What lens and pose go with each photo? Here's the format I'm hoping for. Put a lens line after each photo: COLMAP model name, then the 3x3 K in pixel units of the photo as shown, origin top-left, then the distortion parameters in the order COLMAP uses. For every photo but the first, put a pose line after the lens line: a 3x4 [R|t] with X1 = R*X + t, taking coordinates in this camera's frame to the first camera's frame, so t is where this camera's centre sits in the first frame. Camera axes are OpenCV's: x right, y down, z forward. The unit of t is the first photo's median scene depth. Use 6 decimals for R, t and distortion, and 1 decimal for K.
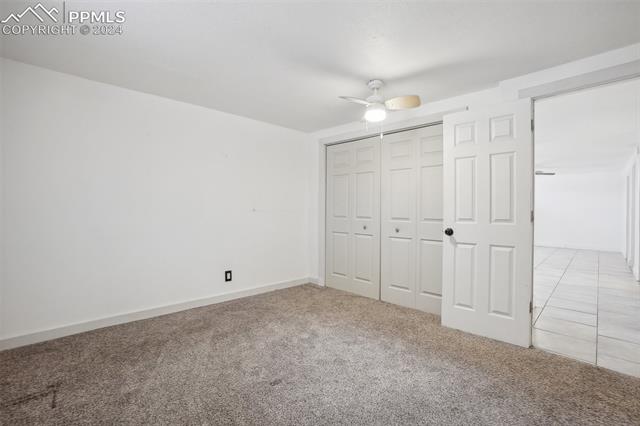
lens RADIAL K [[287.0, 0, 319.8], [0, 287.0, 210.8], [0, 0, 1]] dist [-0.005895, 0.002689]
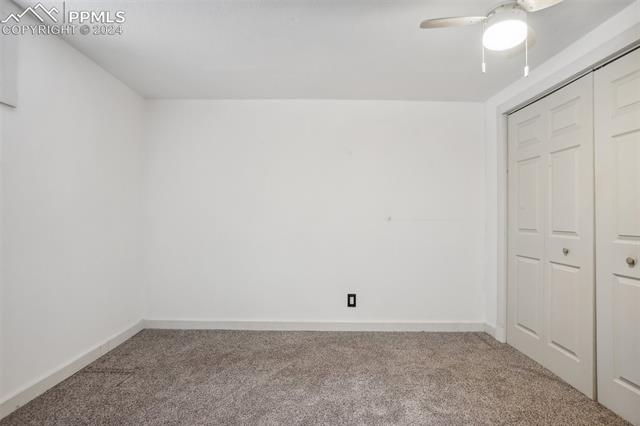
lens RADIAL K [[335.2, 0, 318.8], [0, 335.2, 214.4], [0, 0, 1]] dist [-0.016360, 0.006263]
pose [[0.727674, -0.009466, -0.685858, 0.270602], [-0.004819, 0.999810, -0.018913, 0.003392], [0.685907, 0.017068, 0.727489, 0.254870]]
